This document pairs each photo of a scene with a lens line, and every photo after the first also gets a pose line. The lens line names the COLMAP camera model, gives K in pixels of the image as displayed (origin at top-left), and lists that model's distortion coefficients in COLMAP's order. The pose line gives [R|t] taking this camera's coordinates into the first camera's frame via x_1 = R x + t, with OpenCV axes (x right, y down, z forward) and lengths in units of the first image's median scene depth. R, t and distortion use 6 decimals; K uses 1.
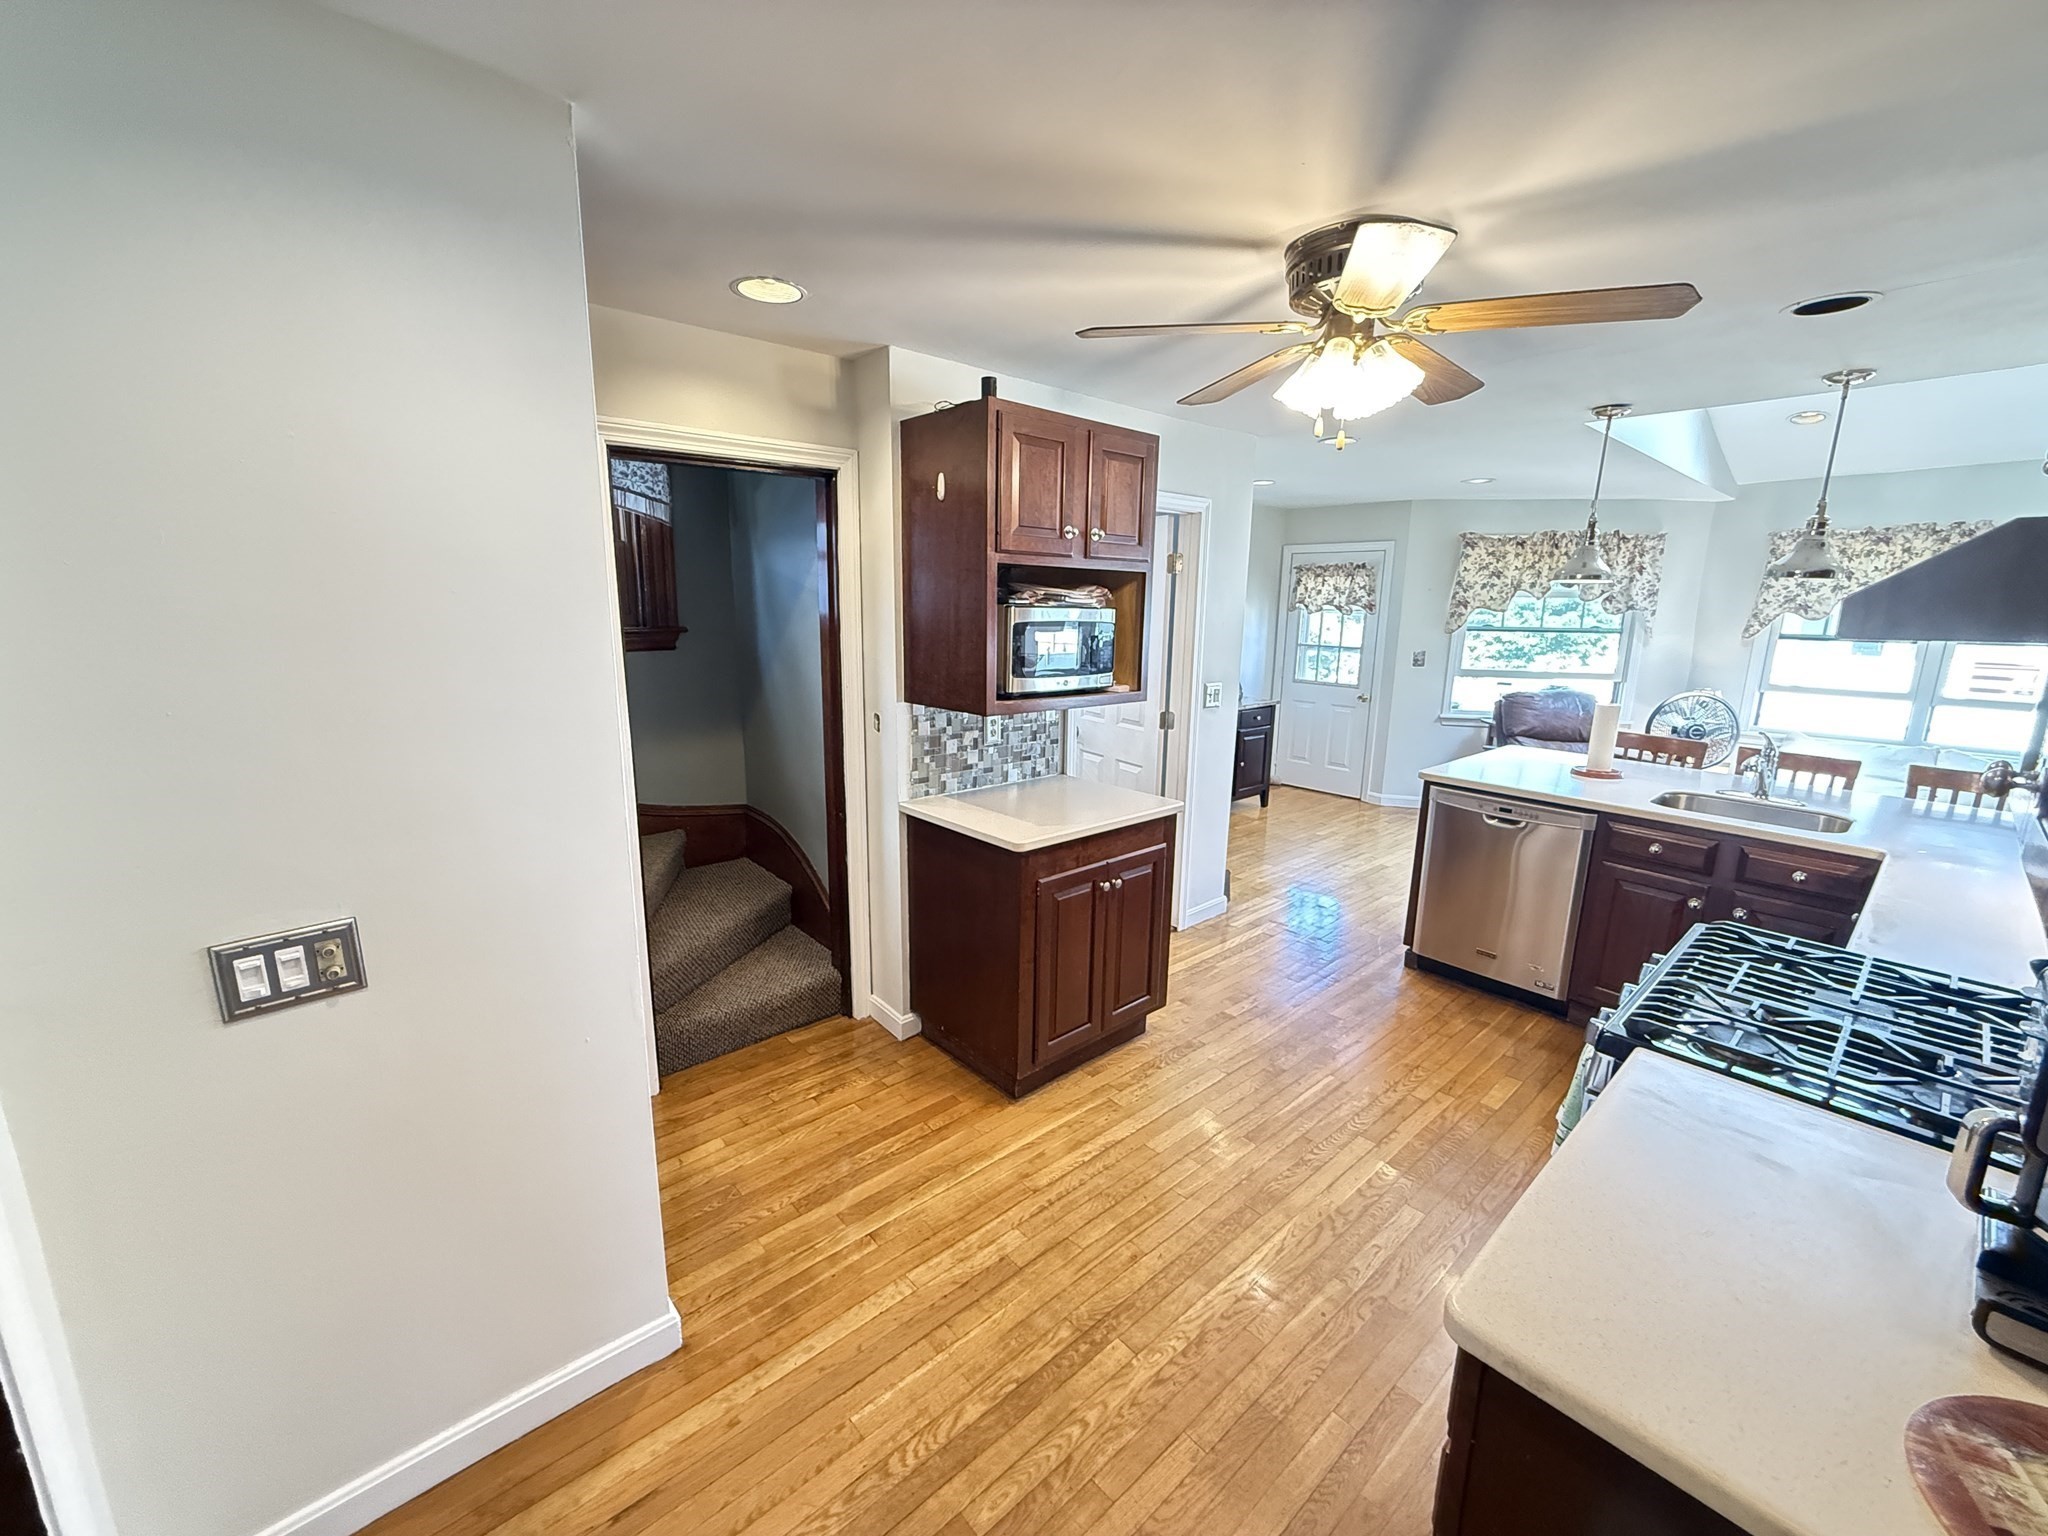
lens RADIAL K [[815.2, 0, 1020.6], [0, 815.2, 769.3], [0, 0, 1]] dist [0.000856, -0.000523]
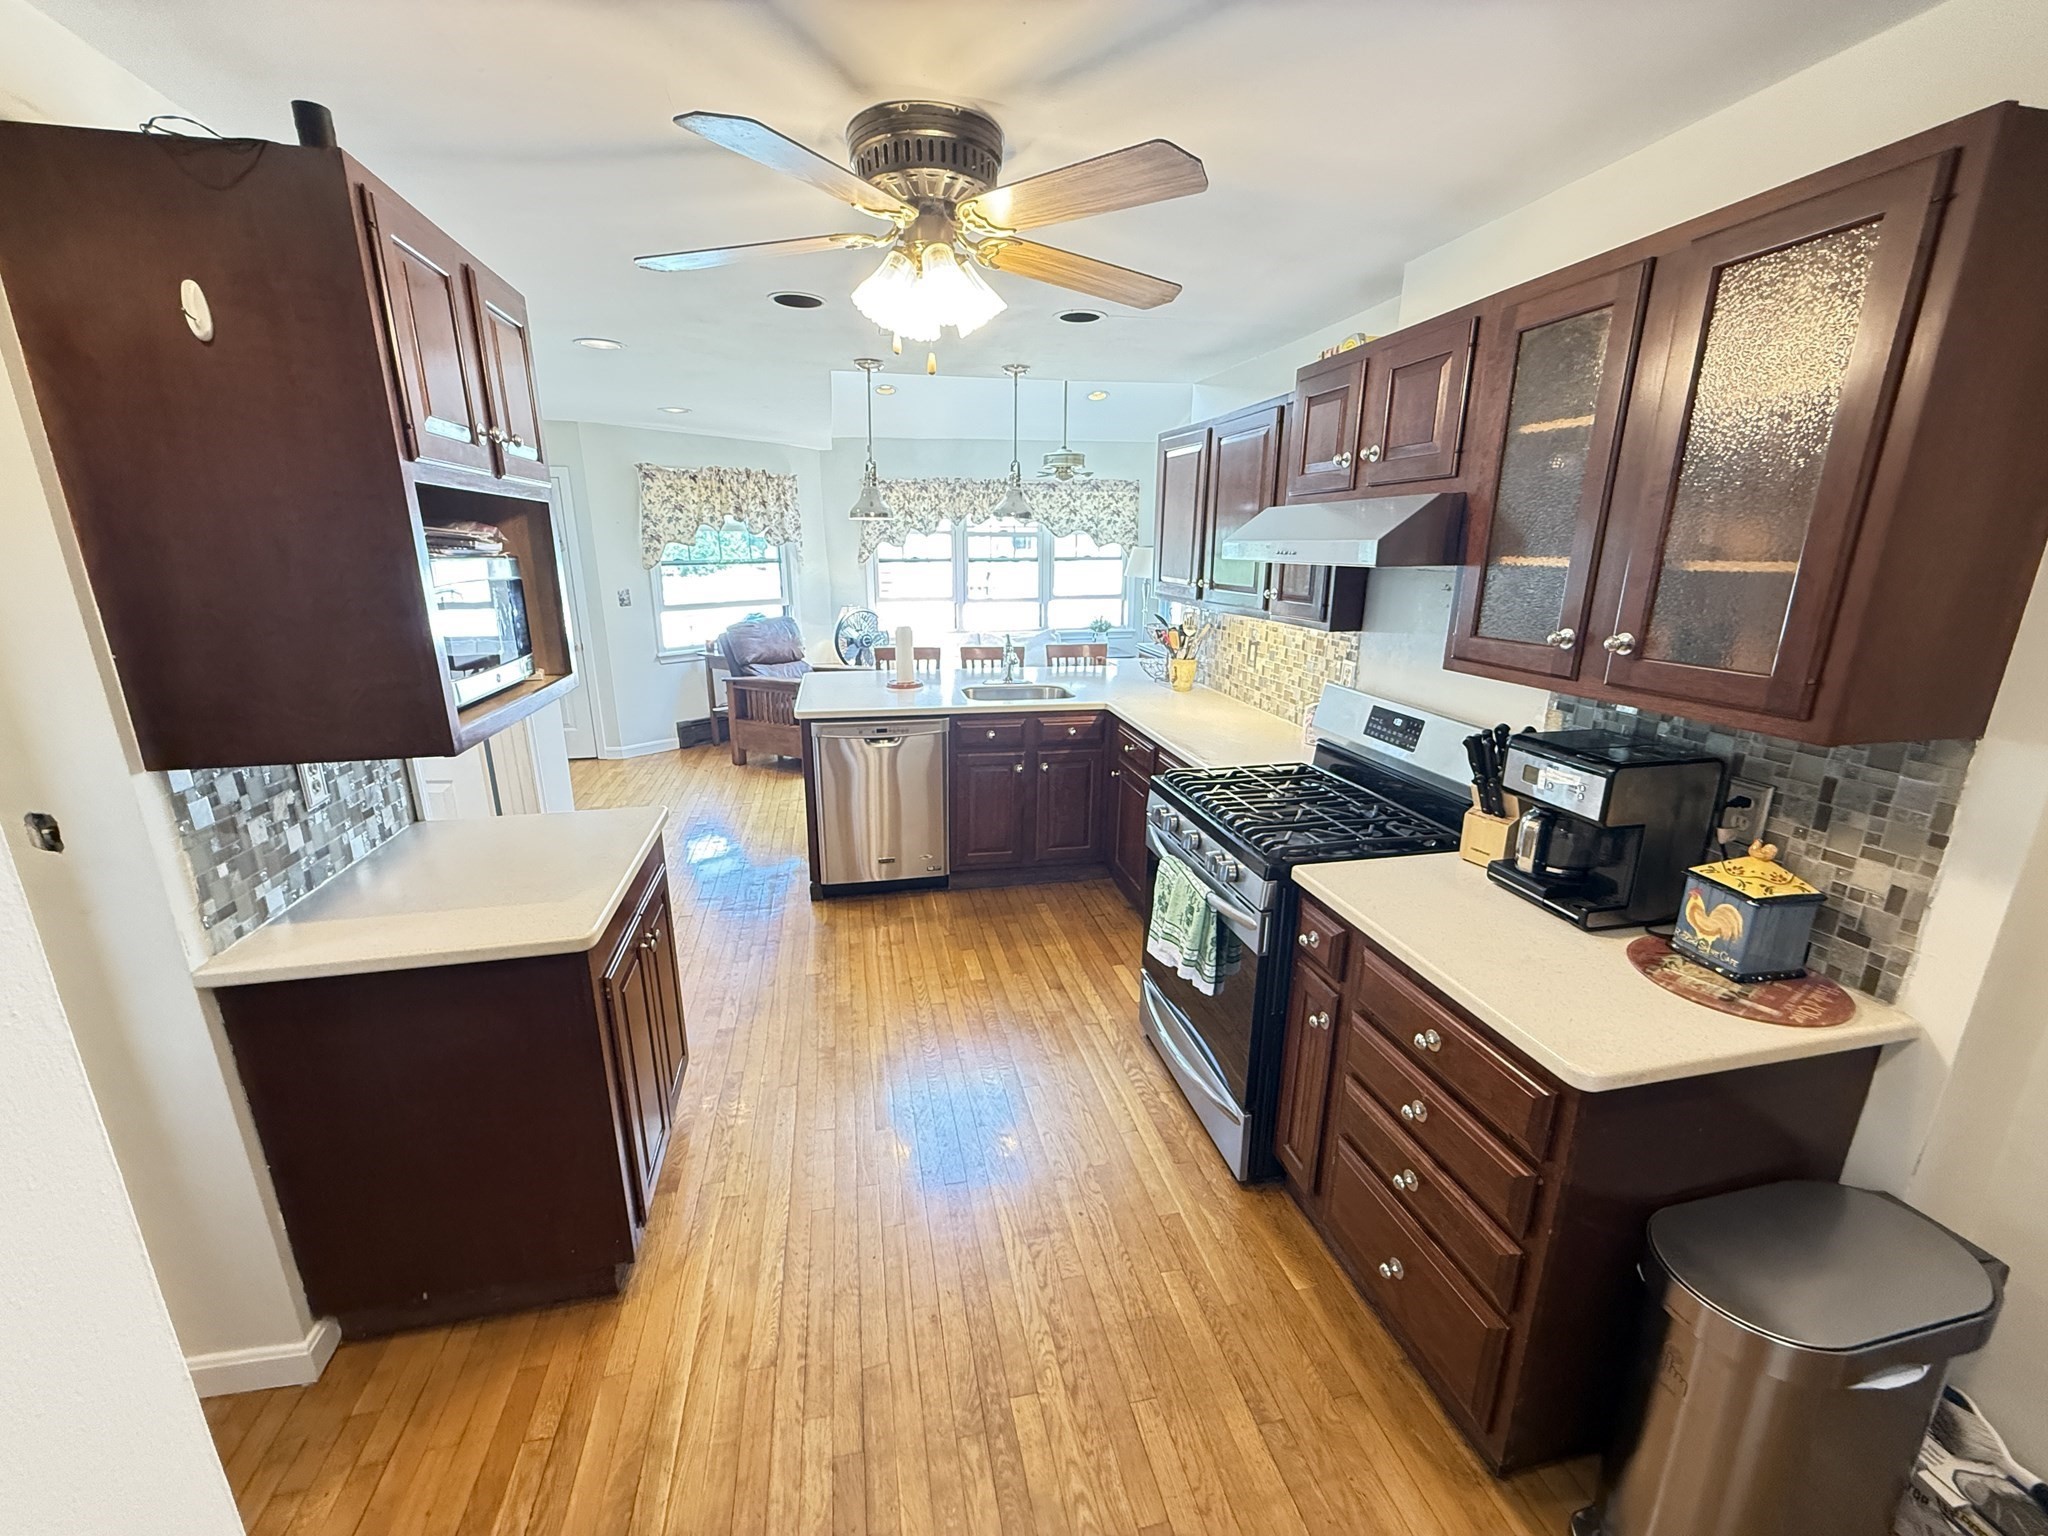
lens RADIAL K [[815.2, 0, 1015.3], [0, 815.2, 766.9], [0, 0, 1]] dist [0.000856, -0.000523]
pose [[0.488916, -0.247059, 0.836614, -0.281286], [0.181500, 0.966878, 0.179459, -0.075562], [-0.853240, 0.064105, 0.517563, 0.311771]]
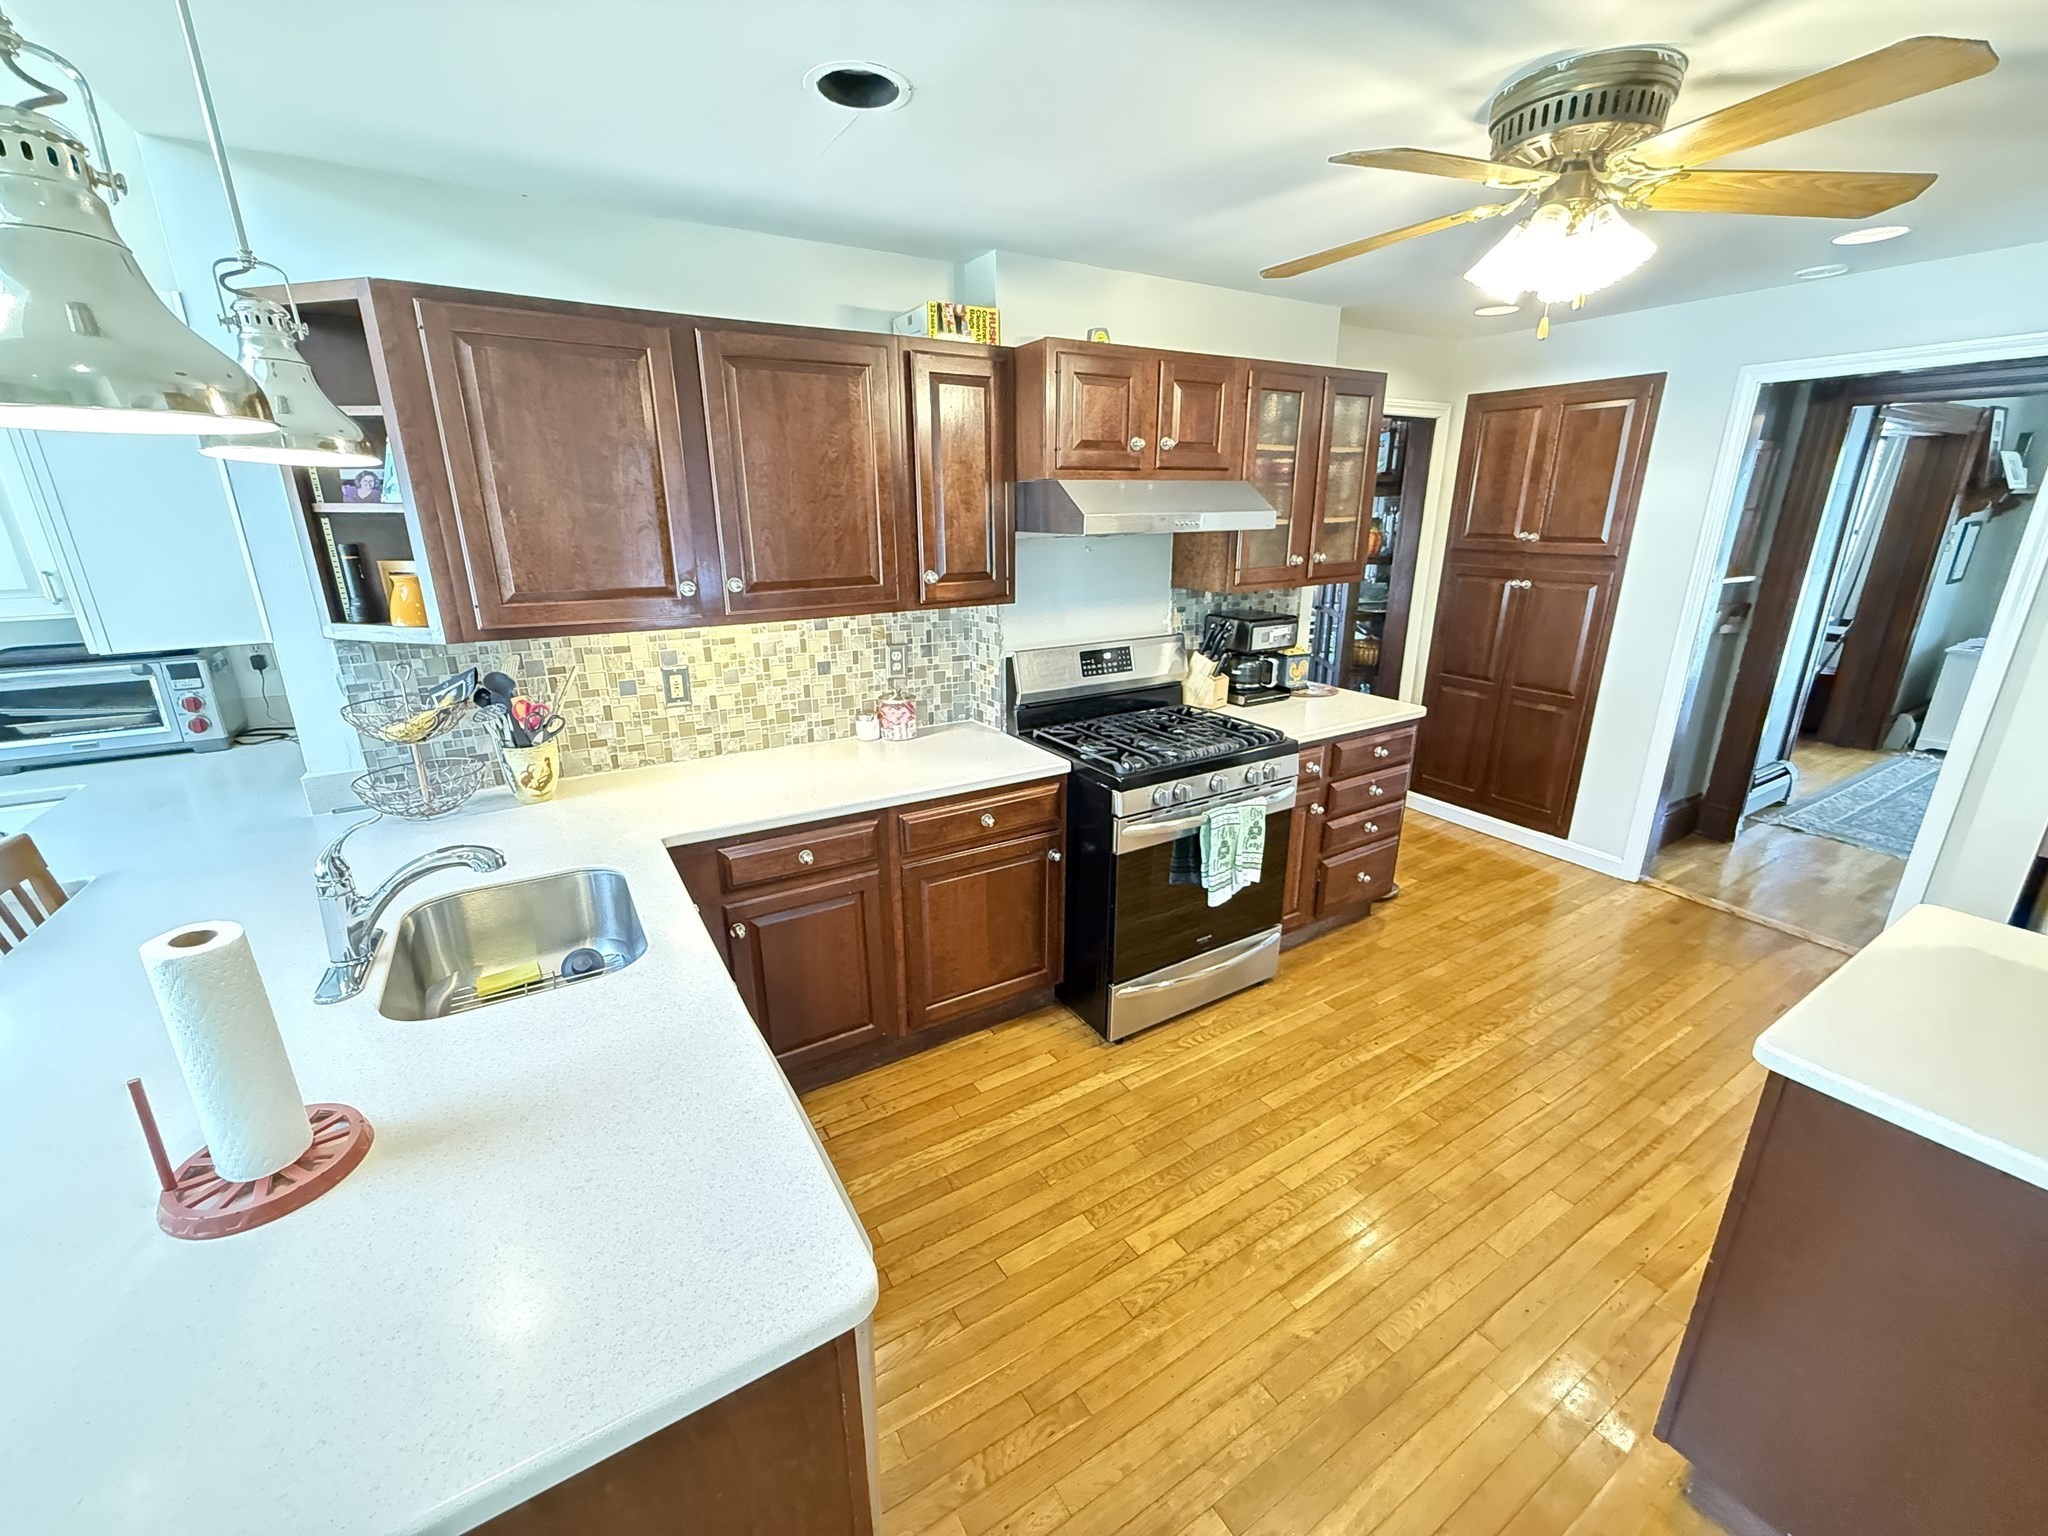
lens RADIAL K [[815.2, 0, 1018.9], [0, 815.2, 766.0], [0, 0, 1]] dist [0.000856, -0.000523]
pose [[-0.985040, -0.059442, 0.161750, 0.505610], [0.027566, 0.872187, 0.488396, -0.284870], [-0.170107, 0.485548, -0.857500, 1.348131]]
